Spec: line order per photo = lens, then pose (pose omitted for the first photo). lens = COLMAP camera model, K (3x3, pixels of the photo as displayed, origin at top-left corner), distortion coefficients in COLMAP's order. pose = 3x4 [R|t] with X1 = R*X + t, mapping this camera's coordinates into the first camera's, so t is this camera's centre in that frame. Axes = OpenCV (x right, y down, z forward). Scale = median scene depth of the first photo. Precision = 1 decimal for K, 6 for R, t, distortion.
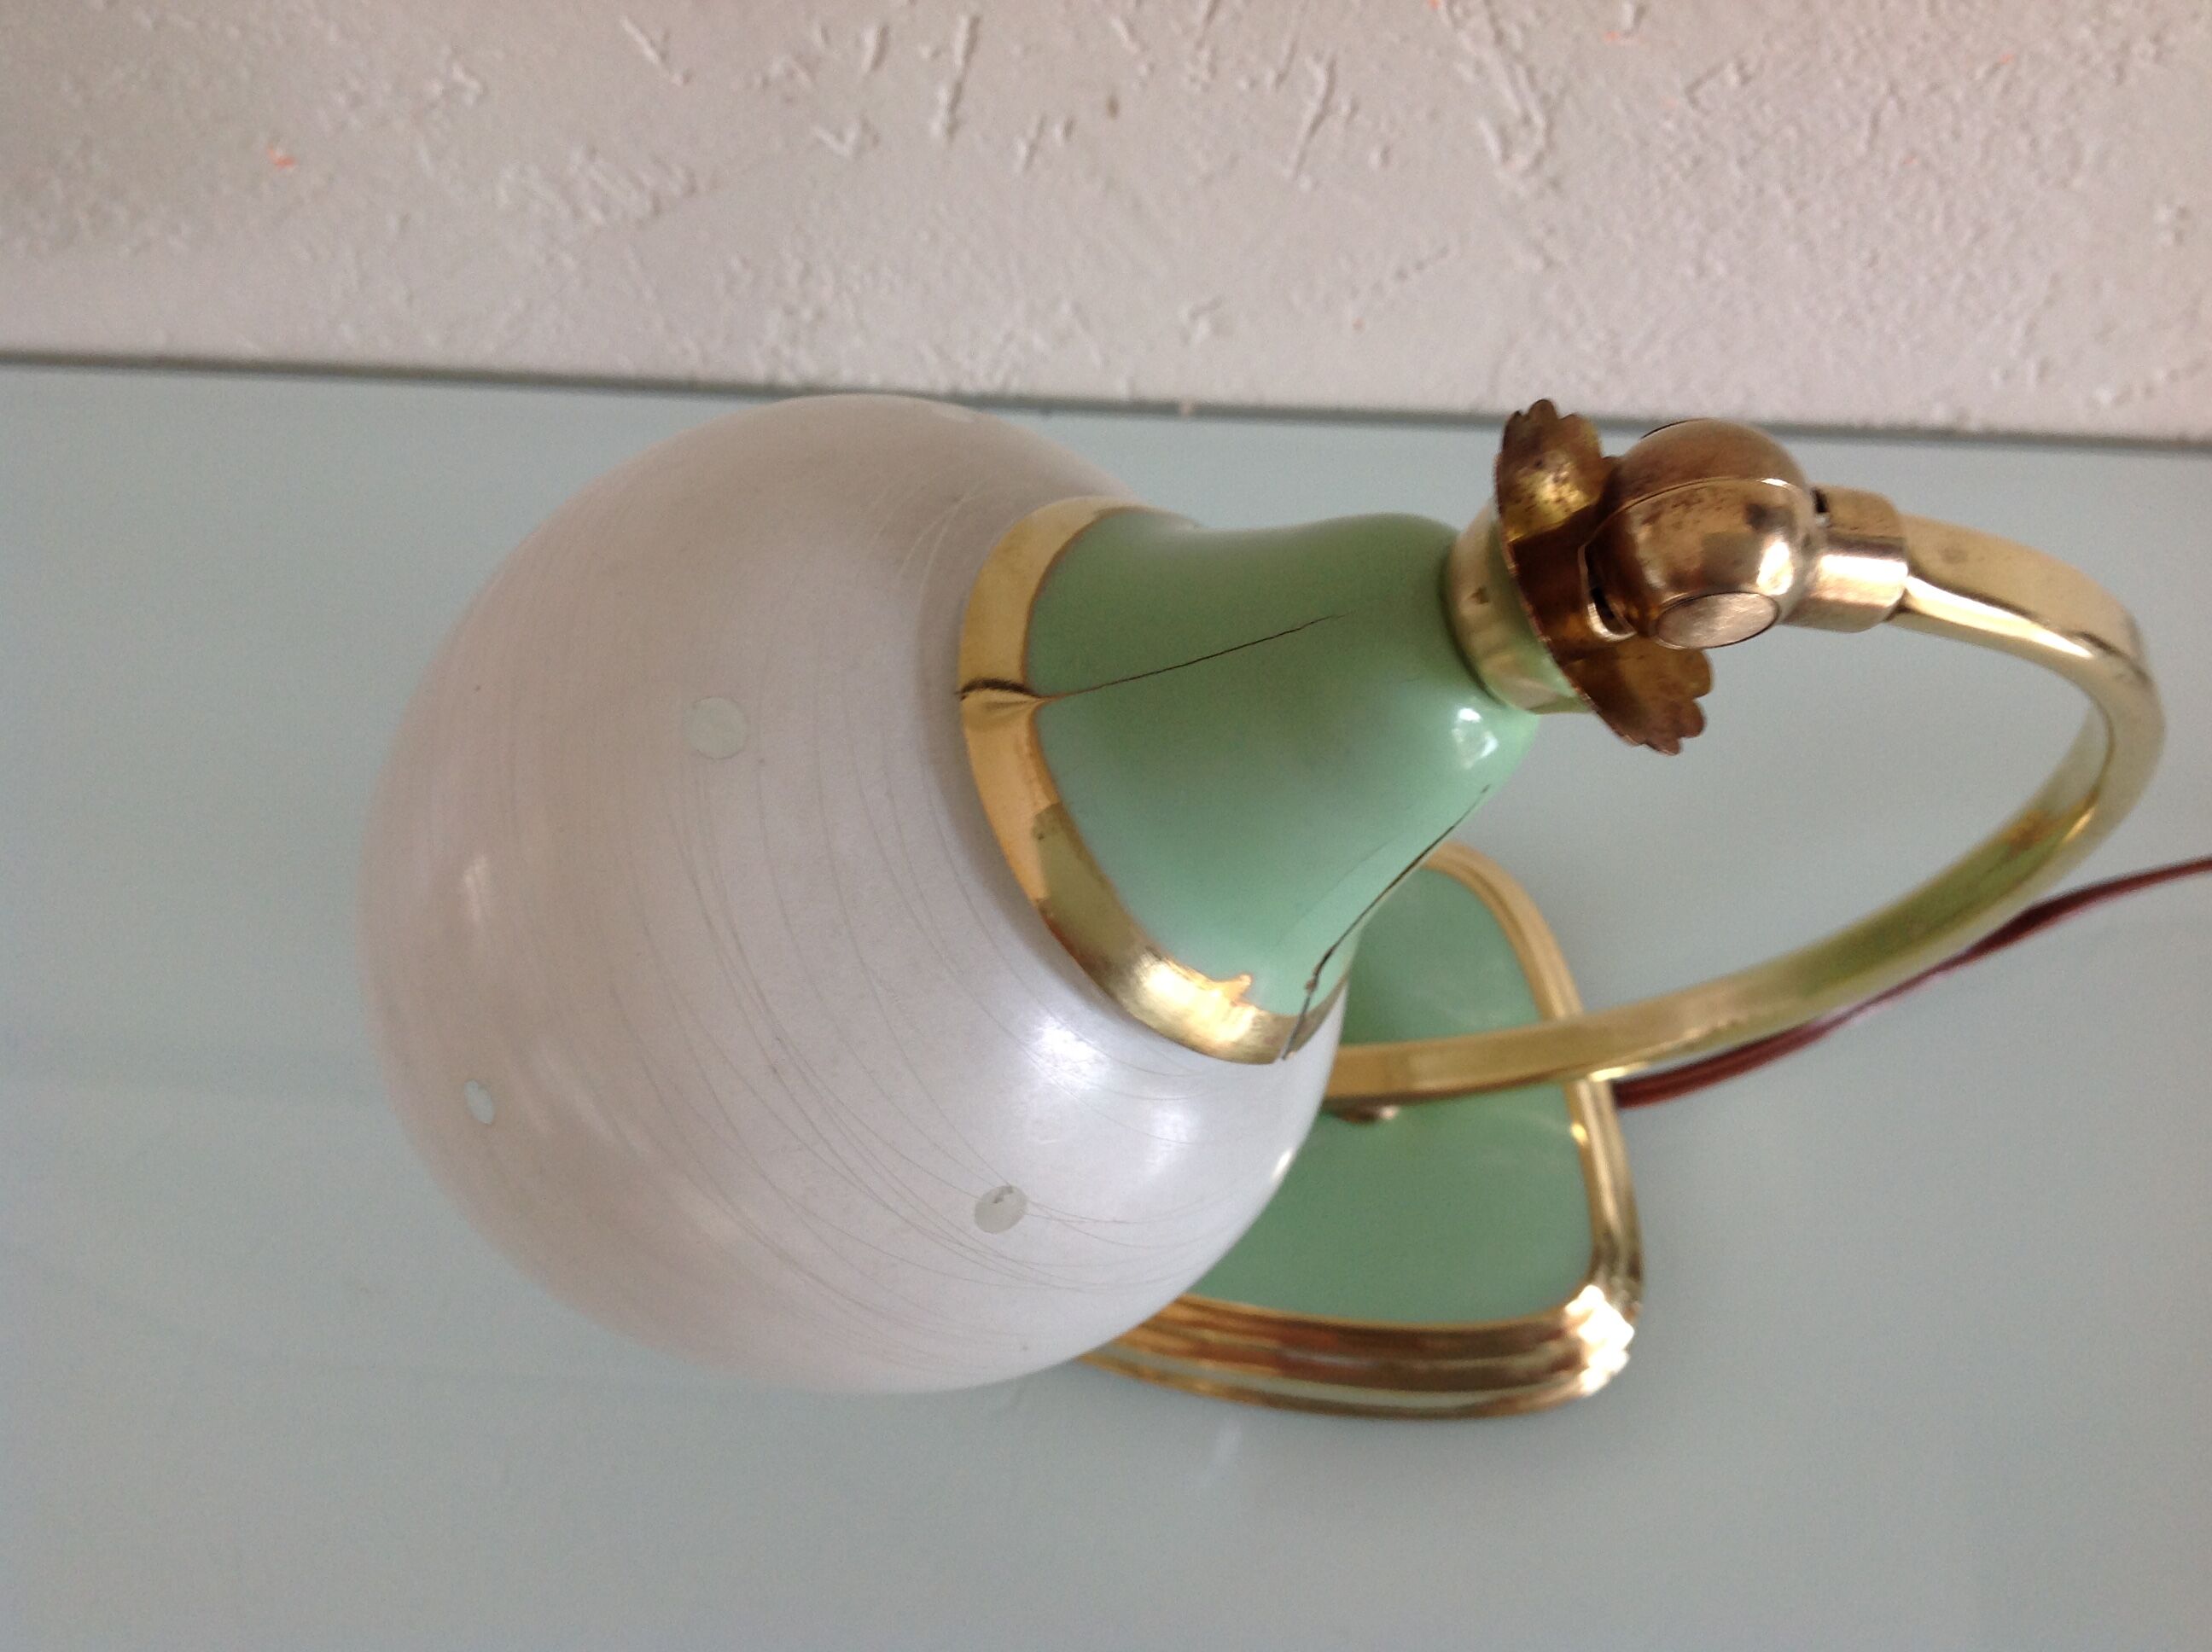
lens RADIAL K [[2173.5, 0, 1101.7], [0, 2173.5, 873.4], [0, 0, 1]] dist [0.069921, -0.208395]
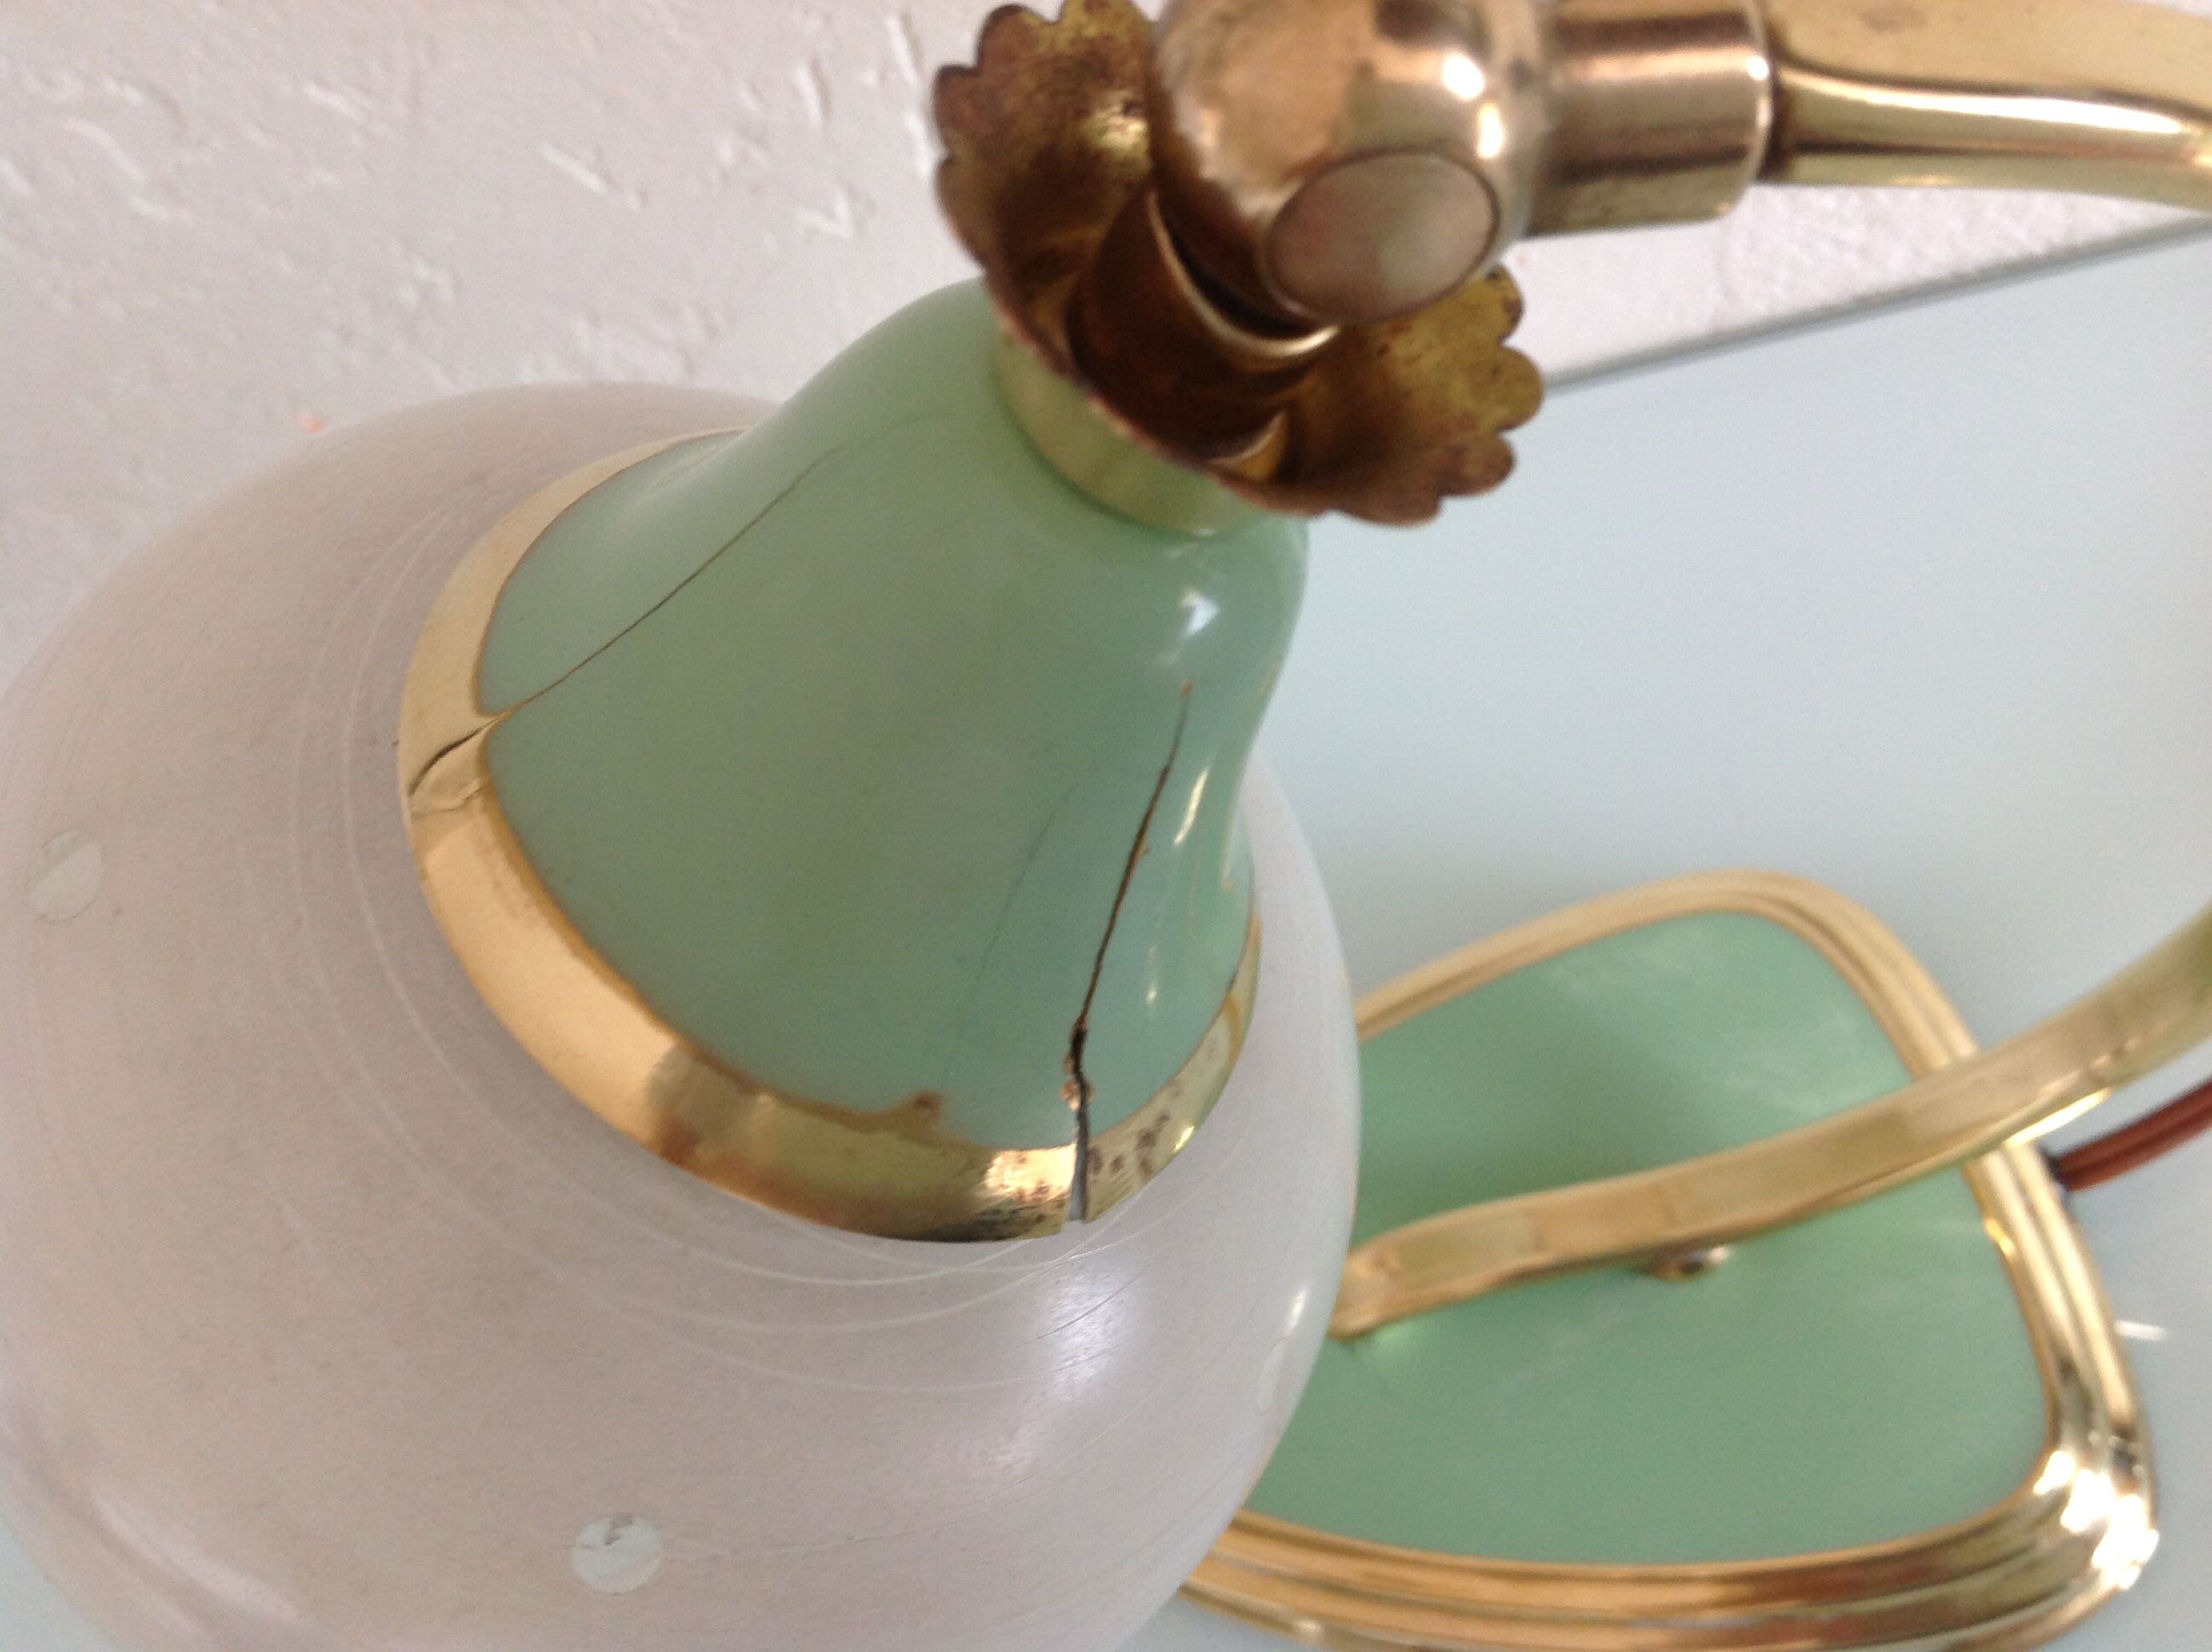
lens RADIAL K [[2216.4, 0, 1097.6], [0, 2216.4, 870.0], [0, 0, 1]] dist [0.121346, -0.420735]
pose [[0.939412, -0.214653, -0.267263, 0.153917], [0.185529, 0.973983, -0.130135, 0.041757], [0.288243, 0.072665, 0.954796, 0.222522]]
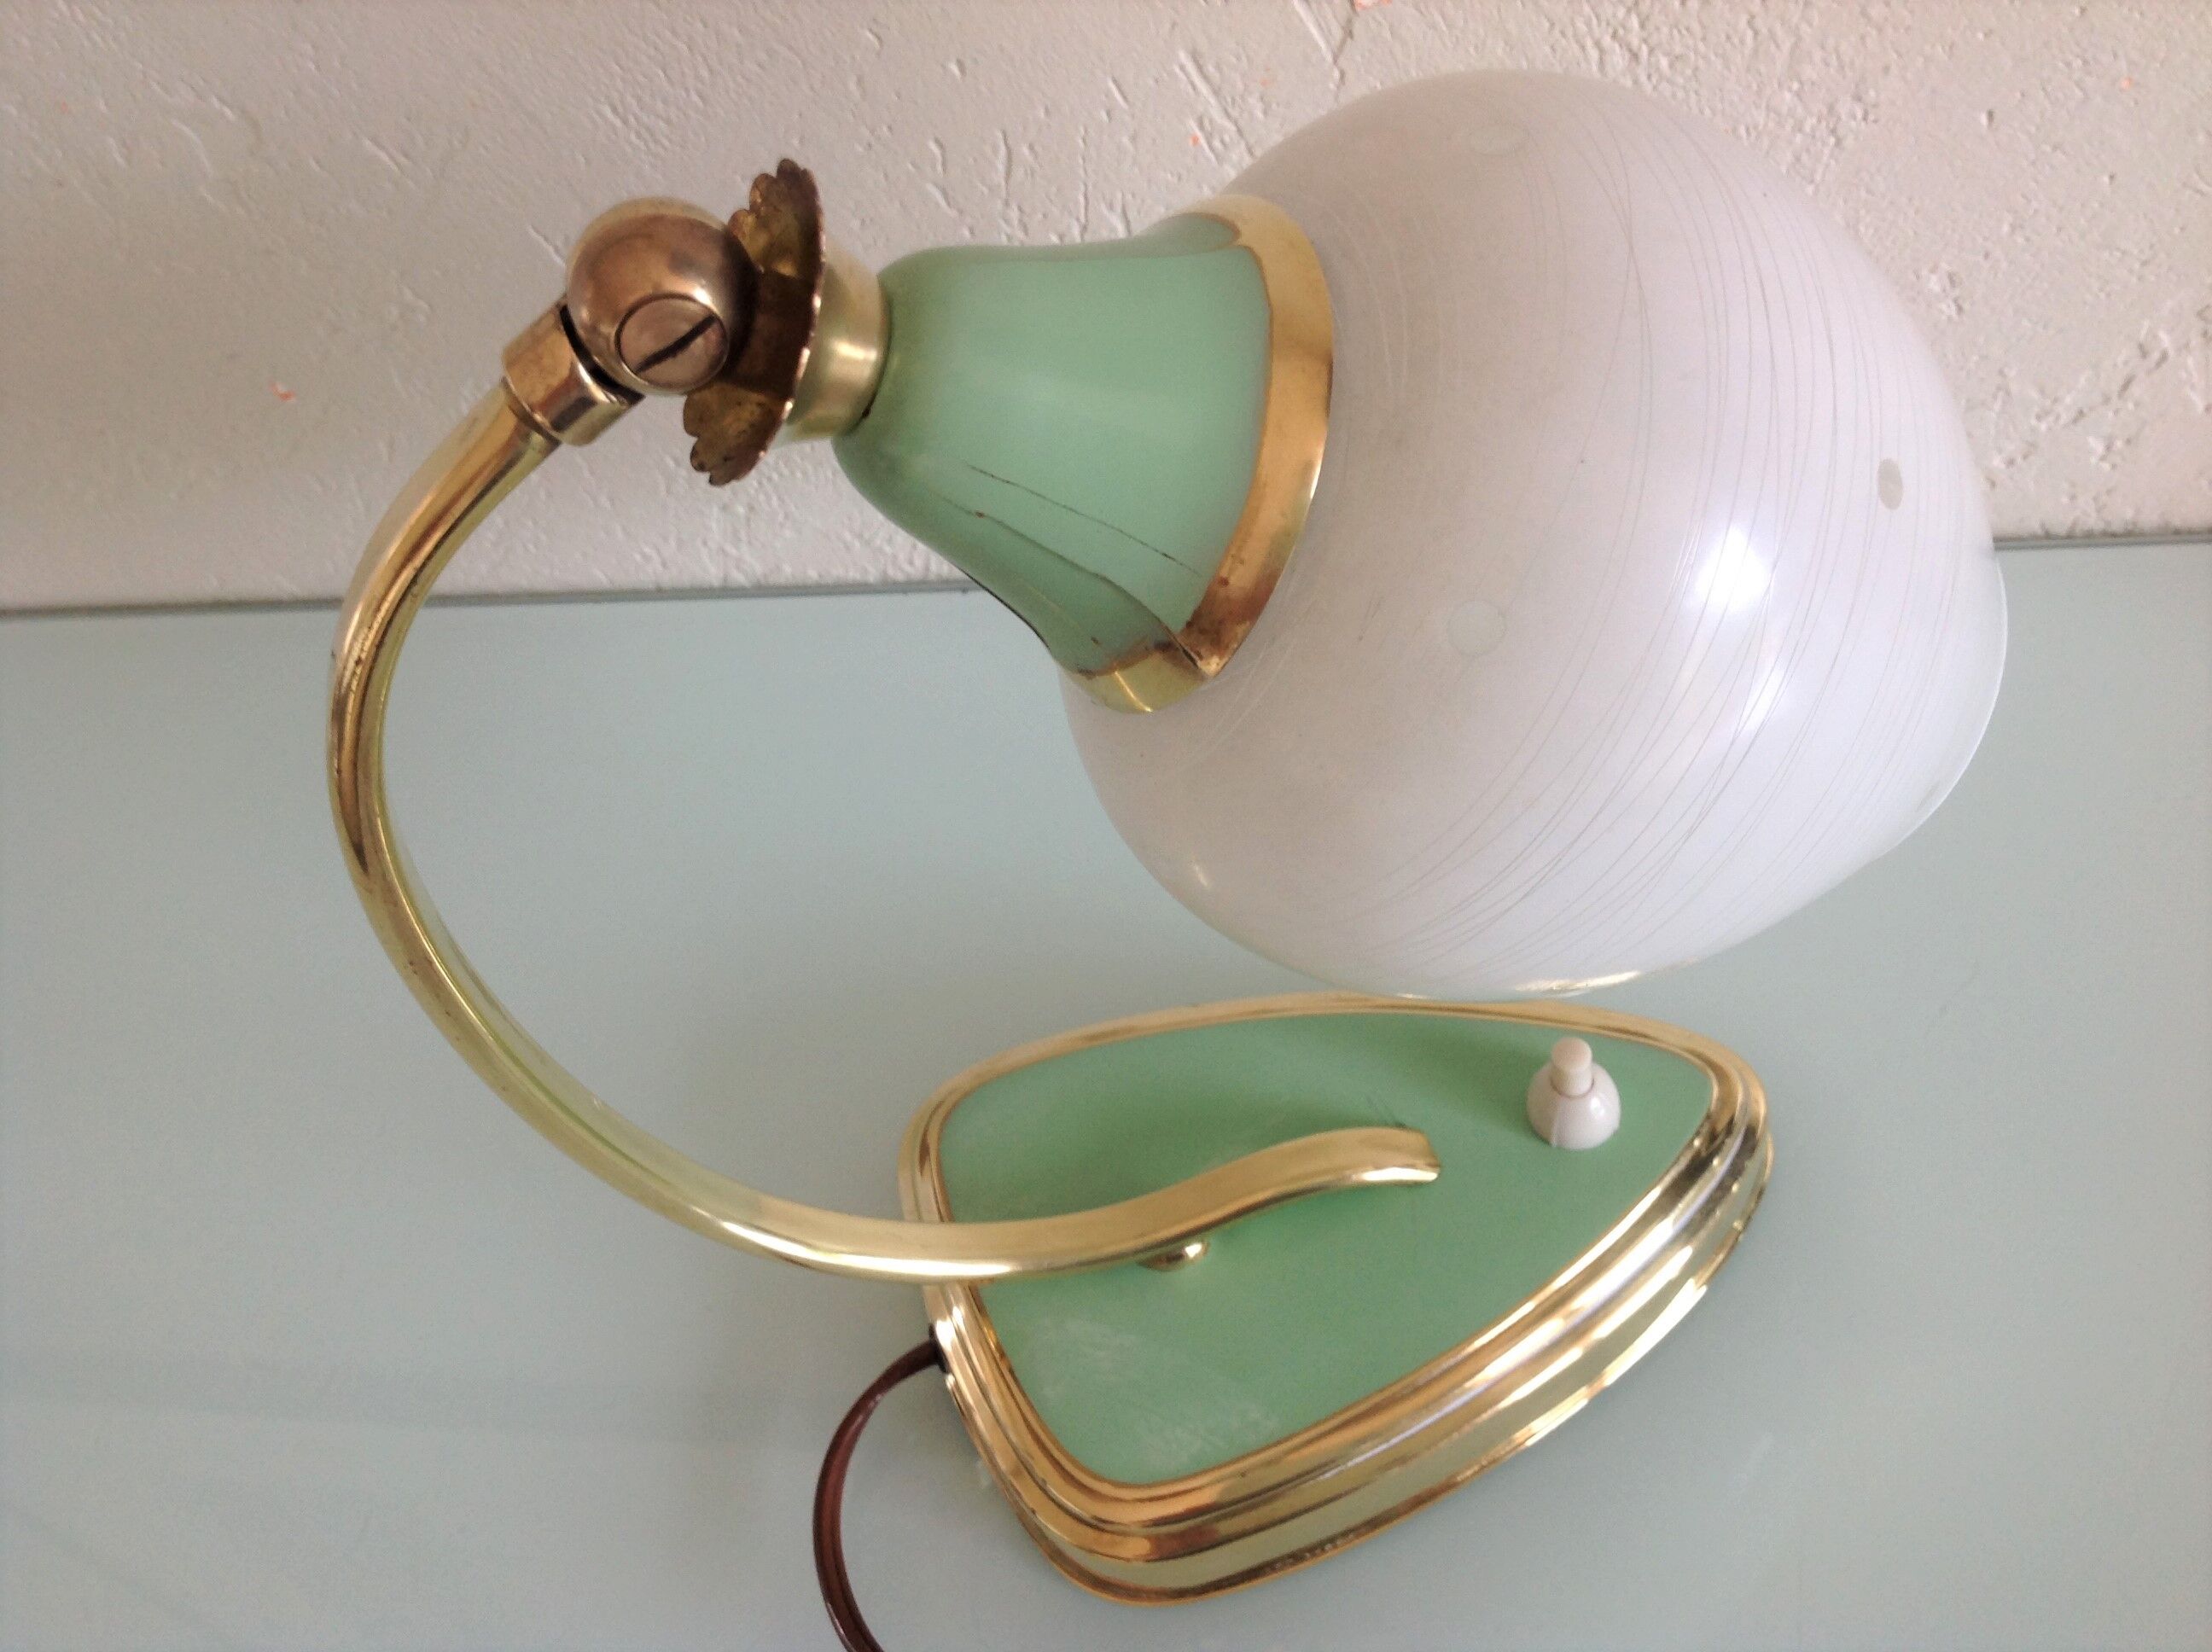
lens RADIAL K [[2173.5, 0, 1101.7], [0, 2173.5, 873.4], [0, 0, 1]] dist [0.069921, -0.208395]
pose [[0.989803, -0.042441, -0.135976, 0.216077], [0.011100, 0.974661, -0.223411, 0.198945], [0.142012, 0.219624, 0.965193, -0.010494]]
